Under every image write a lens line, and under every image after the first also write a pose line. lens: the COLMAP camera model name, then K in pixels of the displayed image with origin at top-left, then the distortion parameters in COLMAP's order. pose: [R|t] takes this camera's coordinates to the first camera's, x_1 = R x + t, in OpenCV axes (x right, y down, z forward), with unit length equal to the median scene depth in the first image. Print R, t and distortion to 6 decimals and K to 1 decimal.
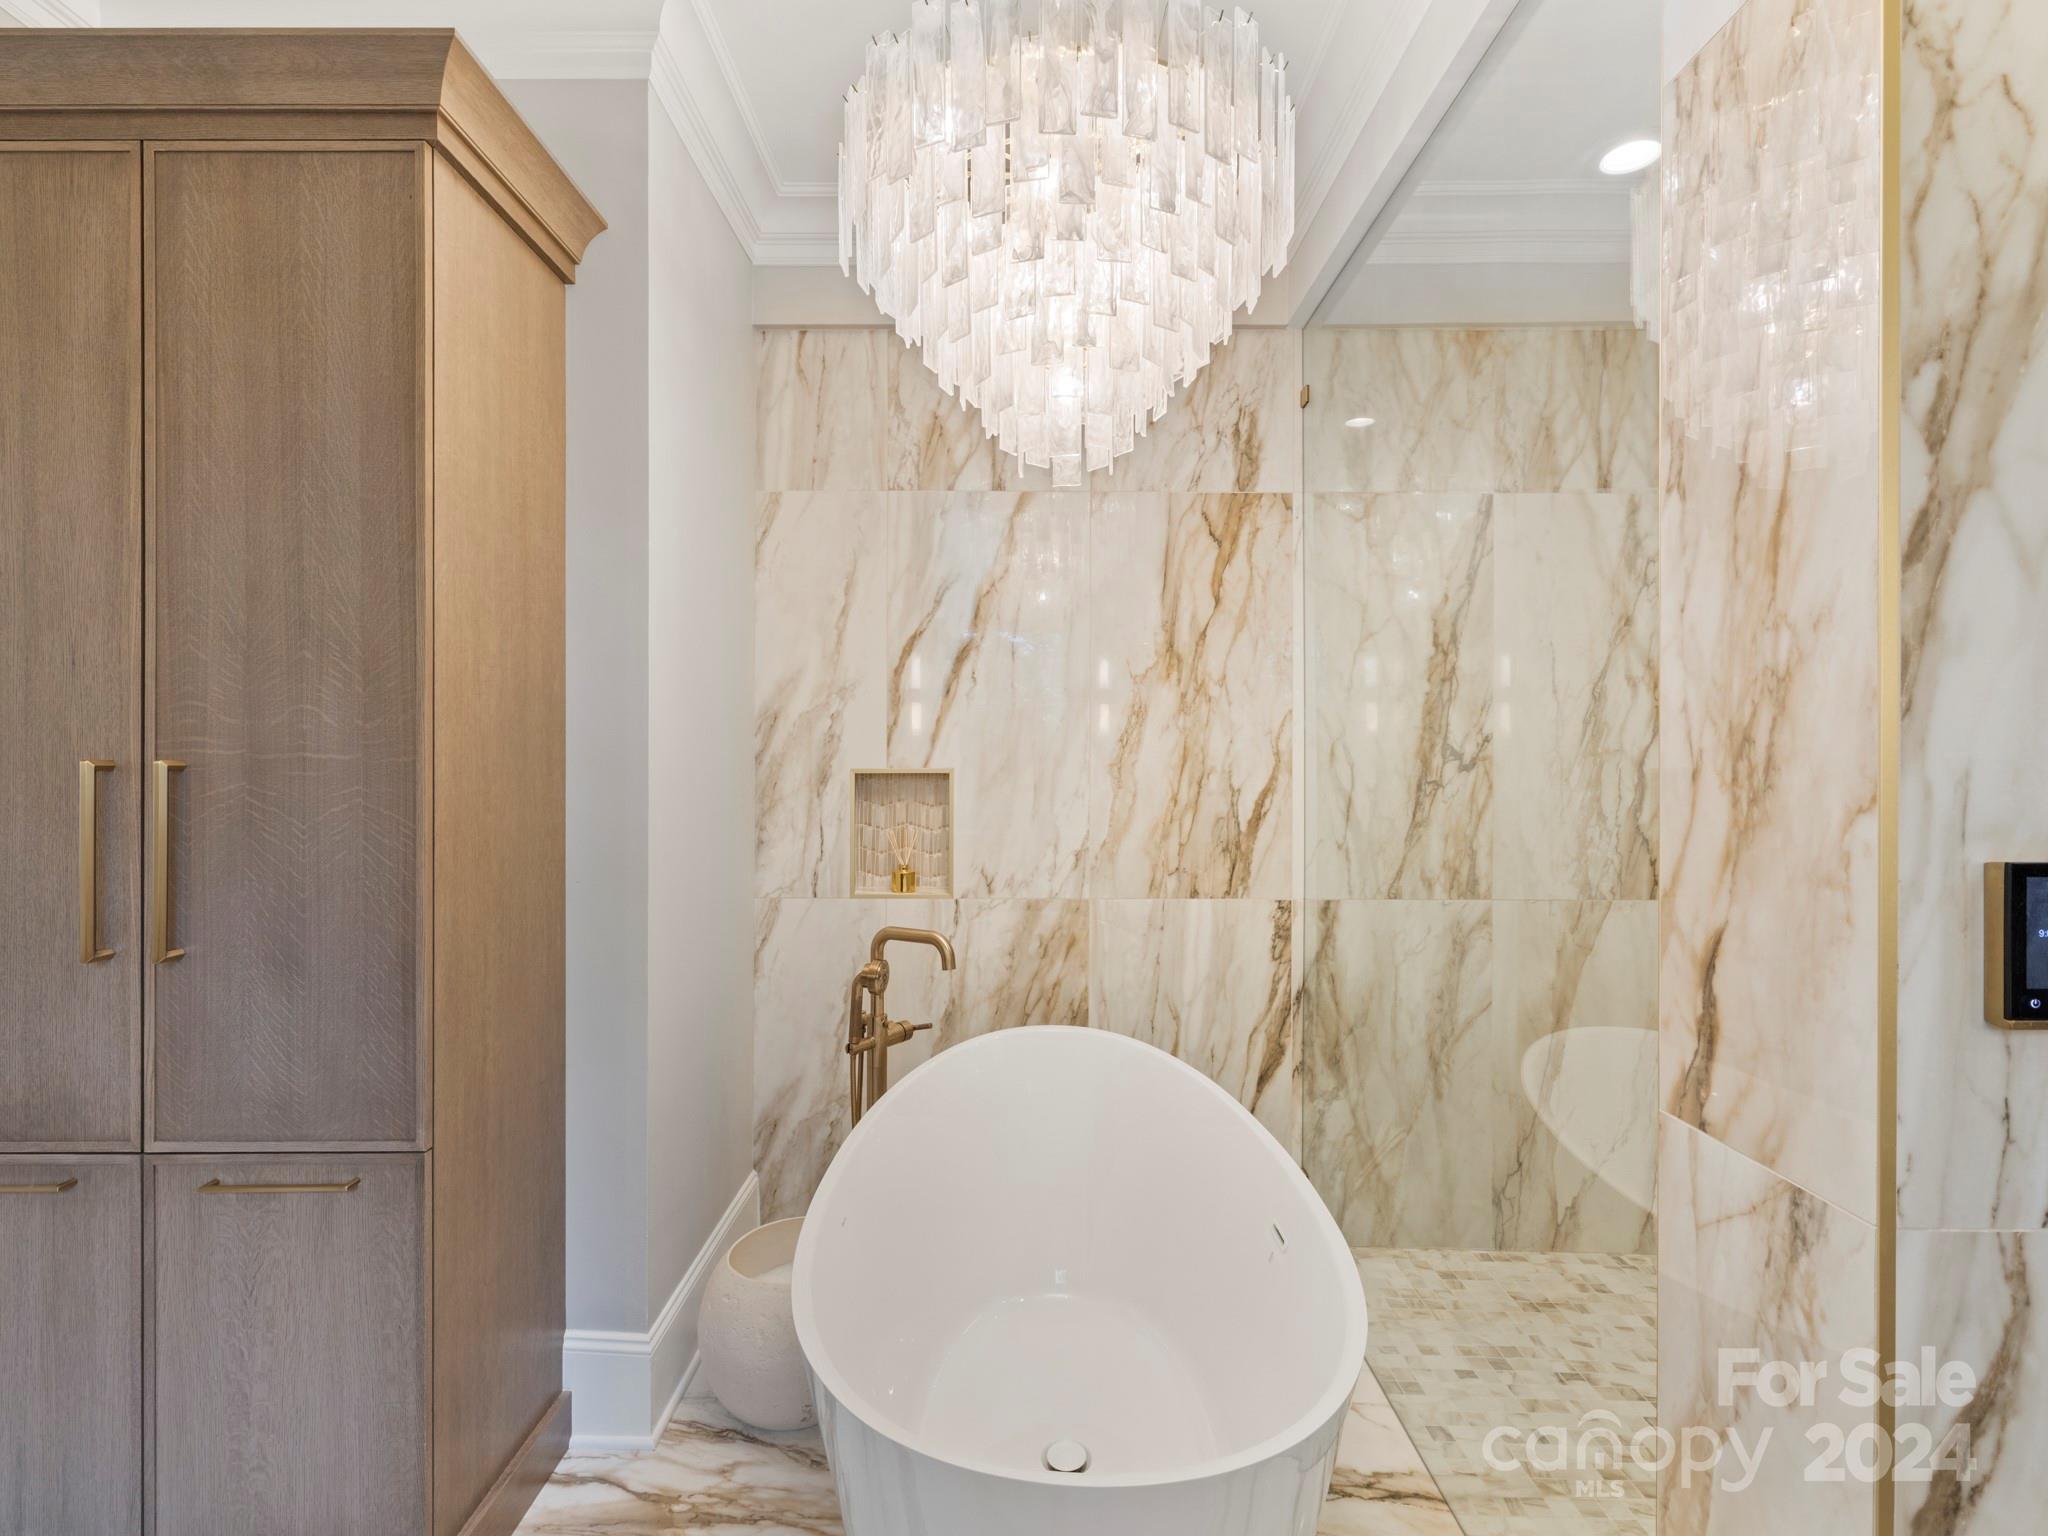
lens RADIAL K [[972.5, 0, 1021.8], [0, 972.5, 754.9], [0, 0, 1]] dist [-0.001656, 0.000276]
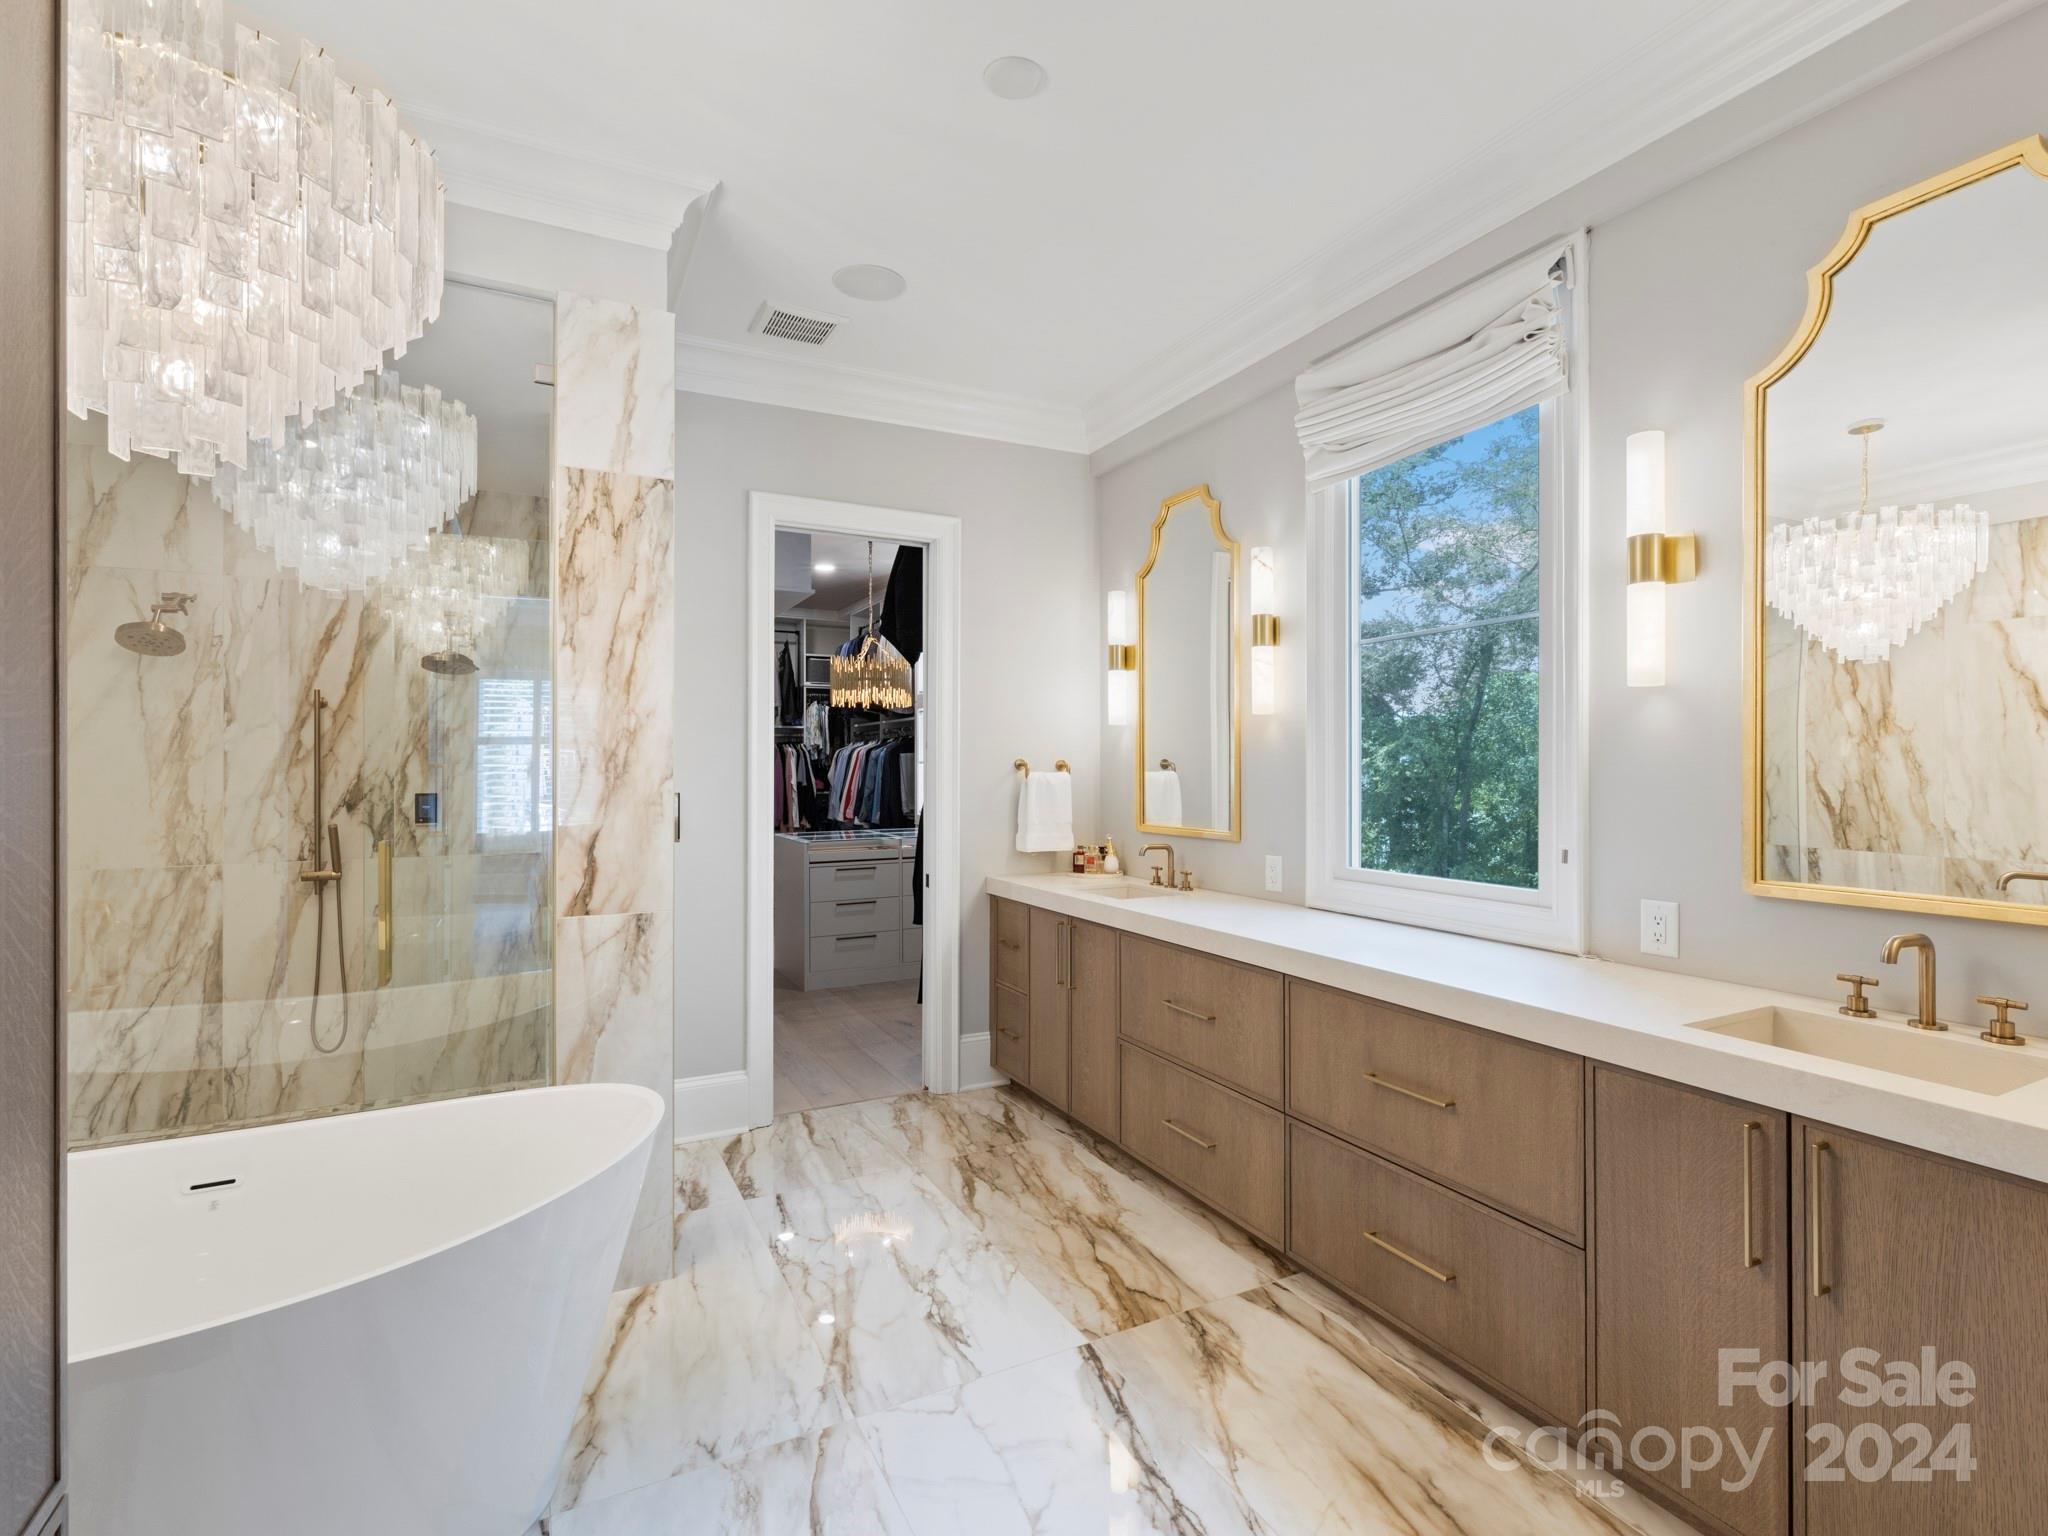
lens RADIAL K [[972.5, 0, 1021.8], [0, 972.5, 754.9], [0, 0, 1]] dist [-0.001656, 0.000276]
pose [[-0.451651, 0.008913, 0.892150, -0.736403], [-0.003855, 0.999921, -0.011942, 0.004321], [-0.892186, -0.008833, -0.451581, 0.425554]]
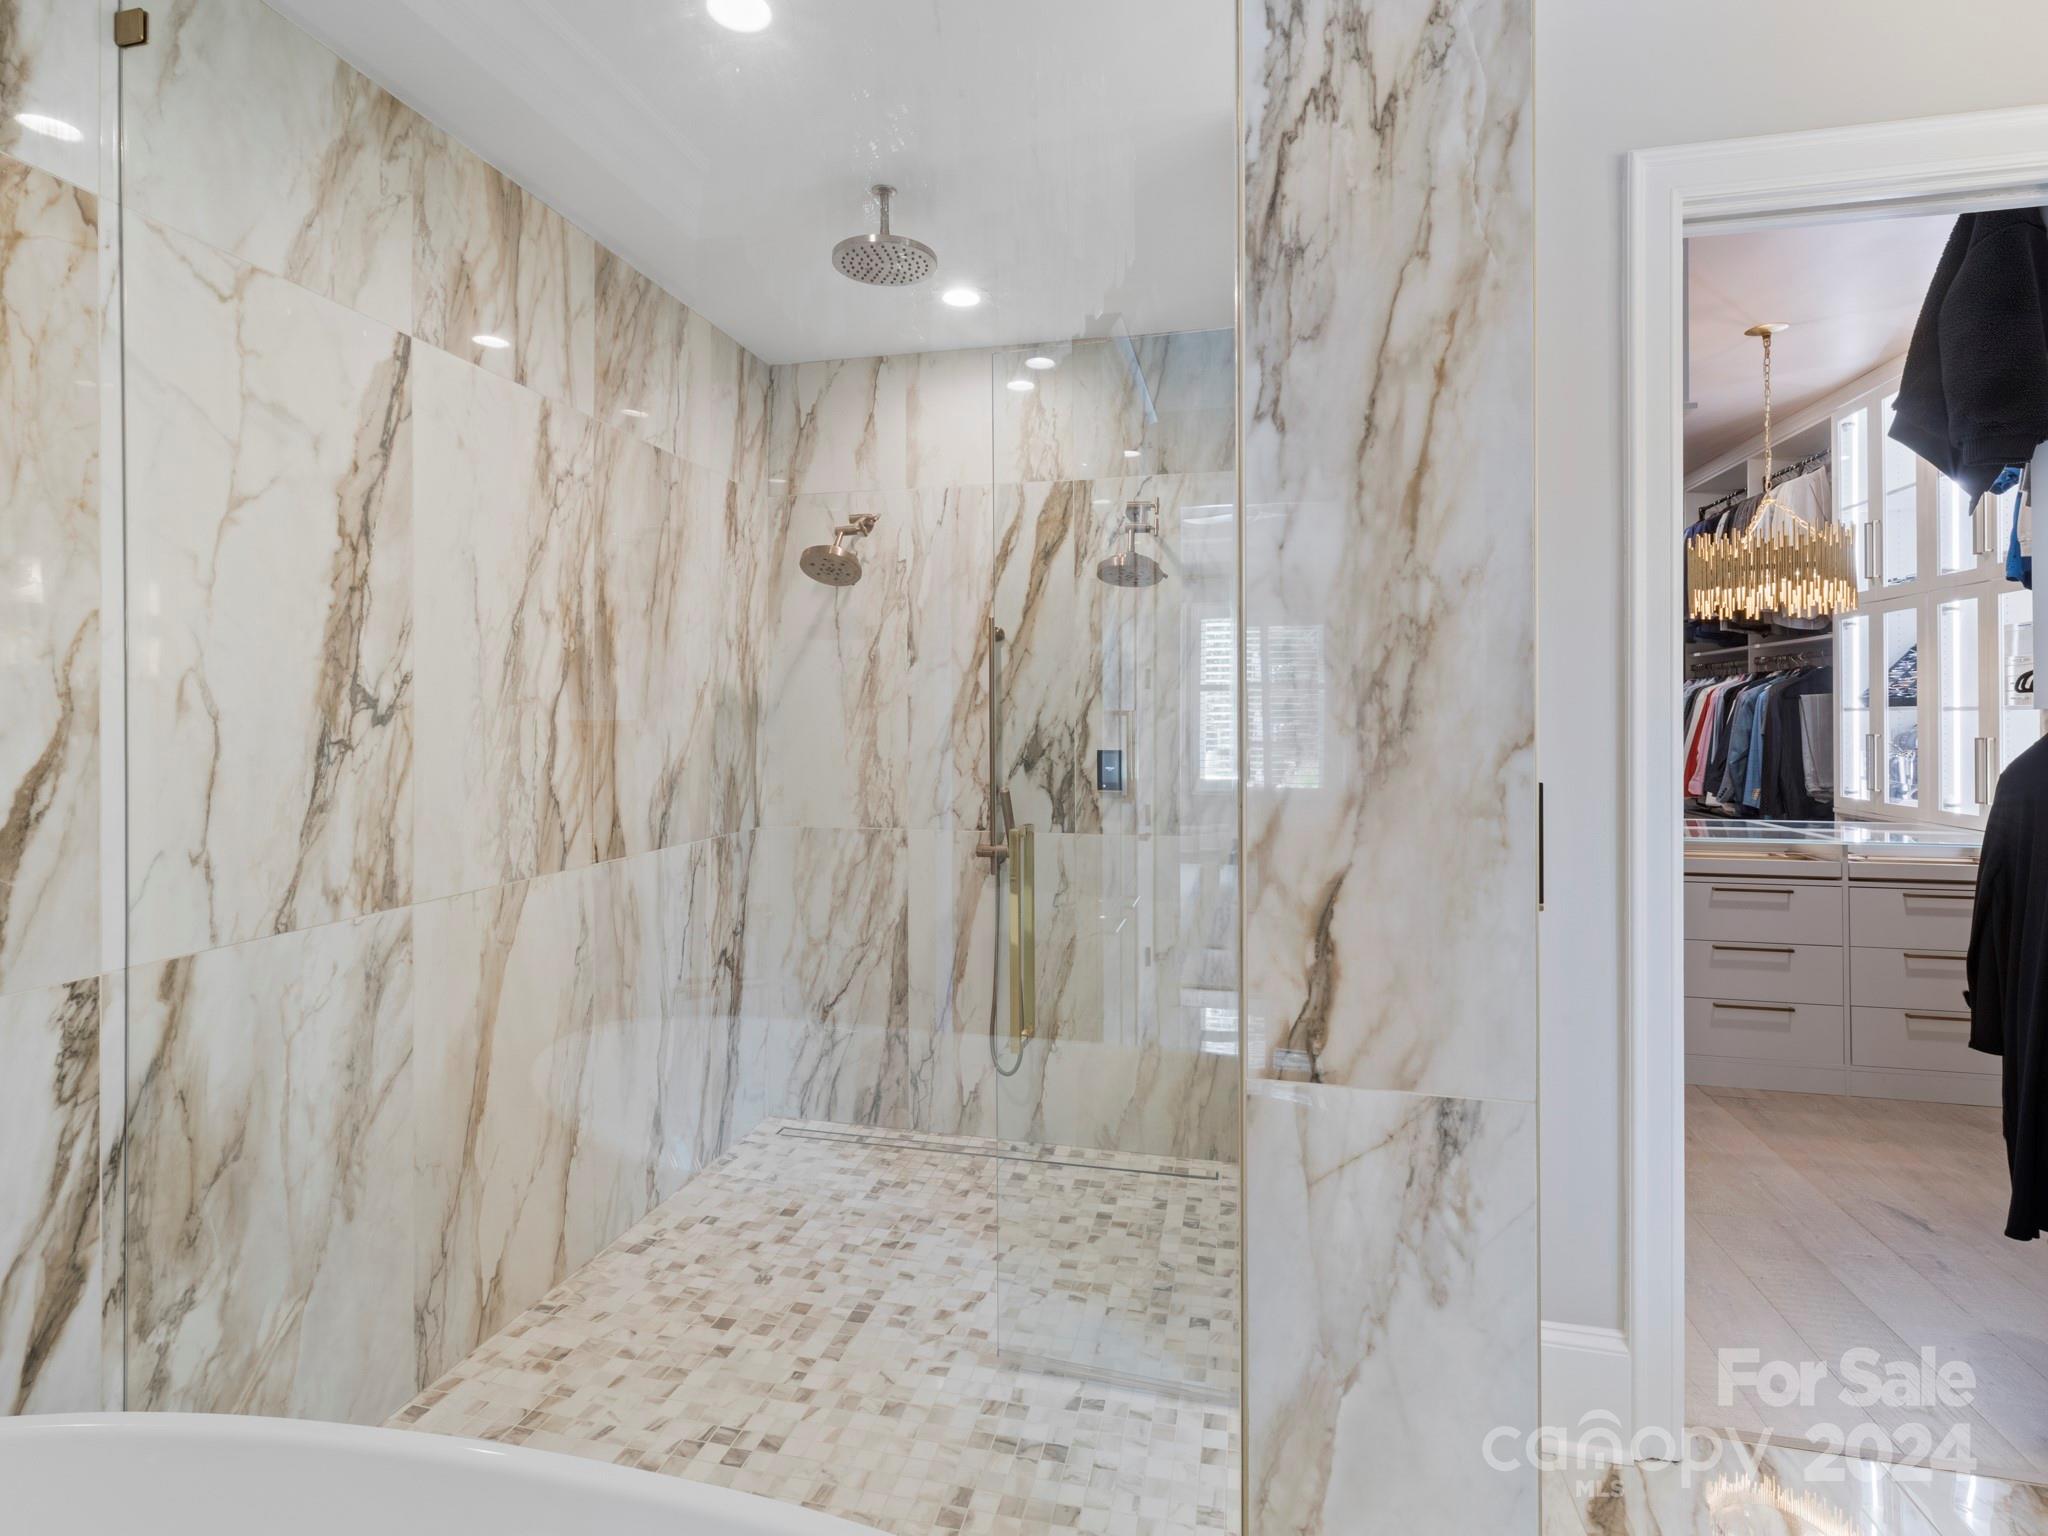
lens RADIAL K [[1009.9, 0, 1021.2], [0, 1009.9, 708.2], [0, 0, 1]] dist [-0.000336, 0.000008]
pose [[0.232552, 0.004598, 0.972573, -0.134672], [-0.004553, 0.999983, -0.003639, 0.005654], [-0.972573, -0.003582, 0.232569, 0.396075]]
